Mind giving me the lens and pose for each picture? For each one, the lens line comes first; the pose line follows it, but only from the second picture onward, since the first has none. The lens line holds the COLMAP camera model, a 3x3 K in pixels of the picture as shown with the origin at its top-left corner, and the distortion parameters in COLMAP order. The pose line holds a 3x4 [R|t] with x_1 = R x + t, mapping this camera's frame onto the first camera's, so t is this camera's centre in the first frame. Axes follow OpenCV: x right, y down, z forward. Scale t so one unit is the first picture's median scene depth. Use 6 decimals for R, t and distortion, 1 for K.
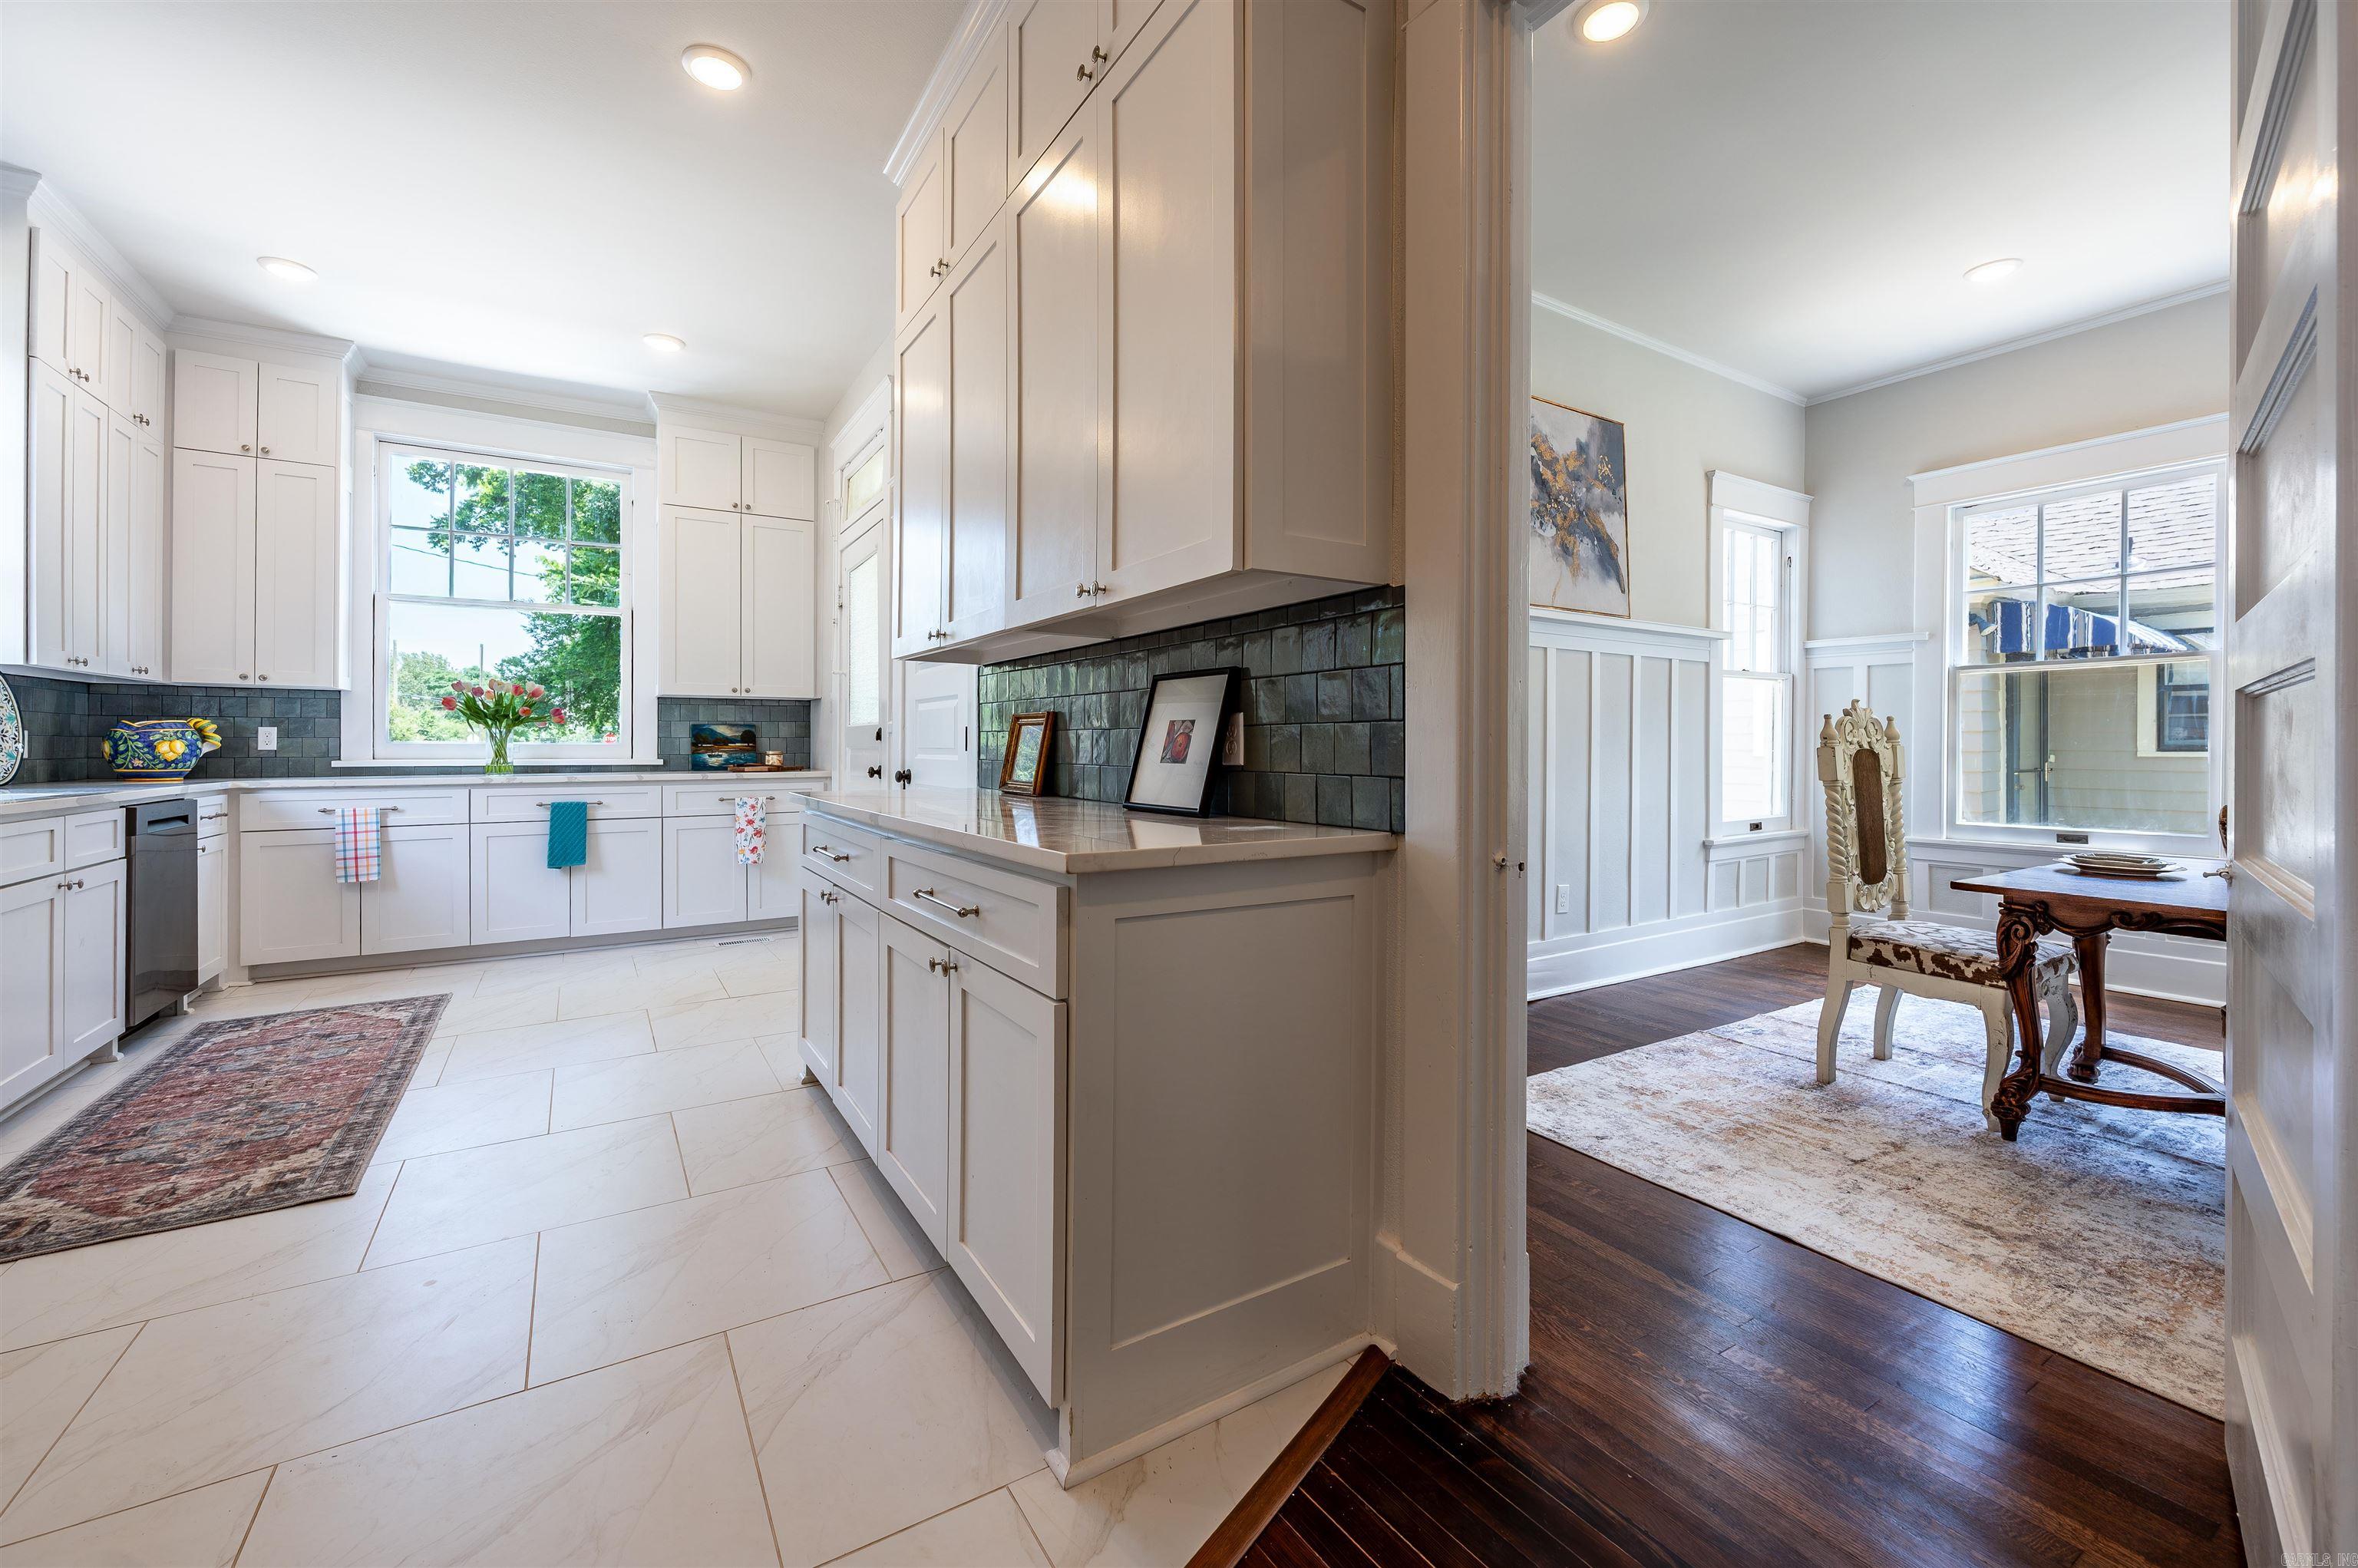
lens RADIAL K [[961.5, 0, 1171.9], [0, 961.5, 735.9], [0, 0, 1]] dist [0.002181, 0.000235]
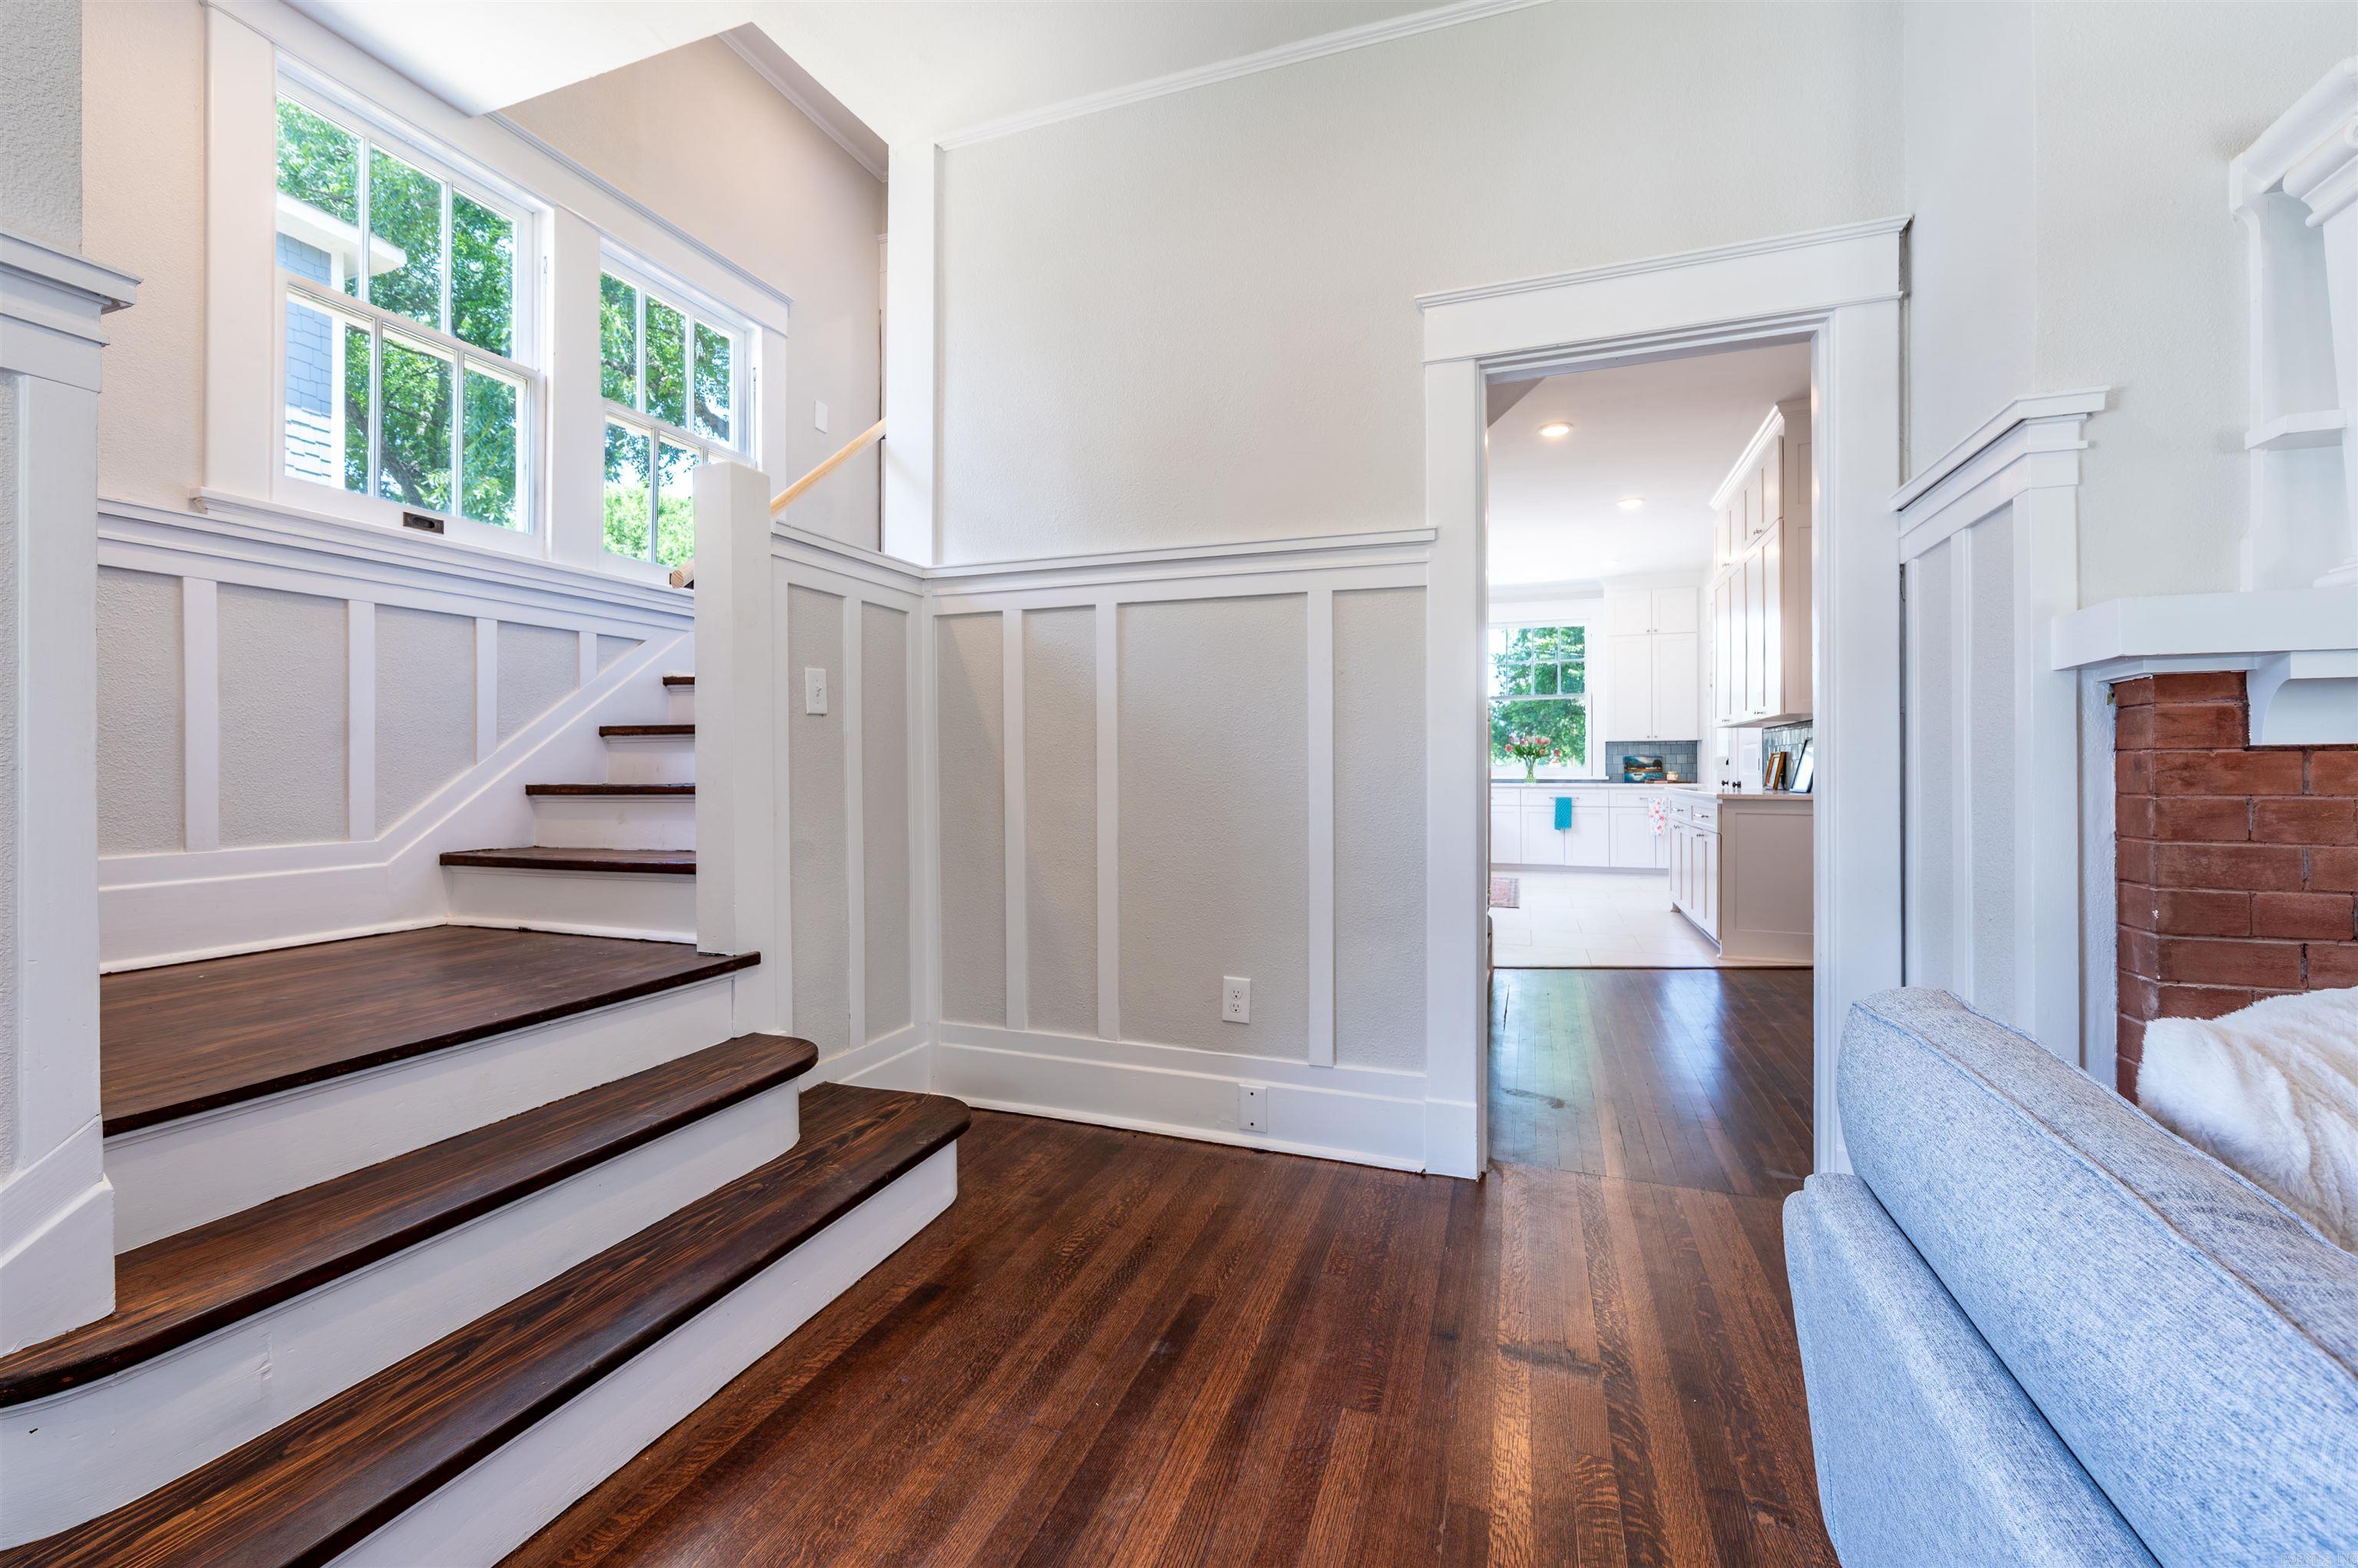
lens RADIAL K [[961.5, 0, 1163.6], [0, 961.5, 773.5], [0, 0, 1]] dist [0.002181, 0.000235]
pose [[0.612536, 0.003627, -0.790435, 0.378389], [0.006630, 0.999931, 0.009726, -0.003573], [0.790415, -0.011198, 0.612469, -0.750046]]
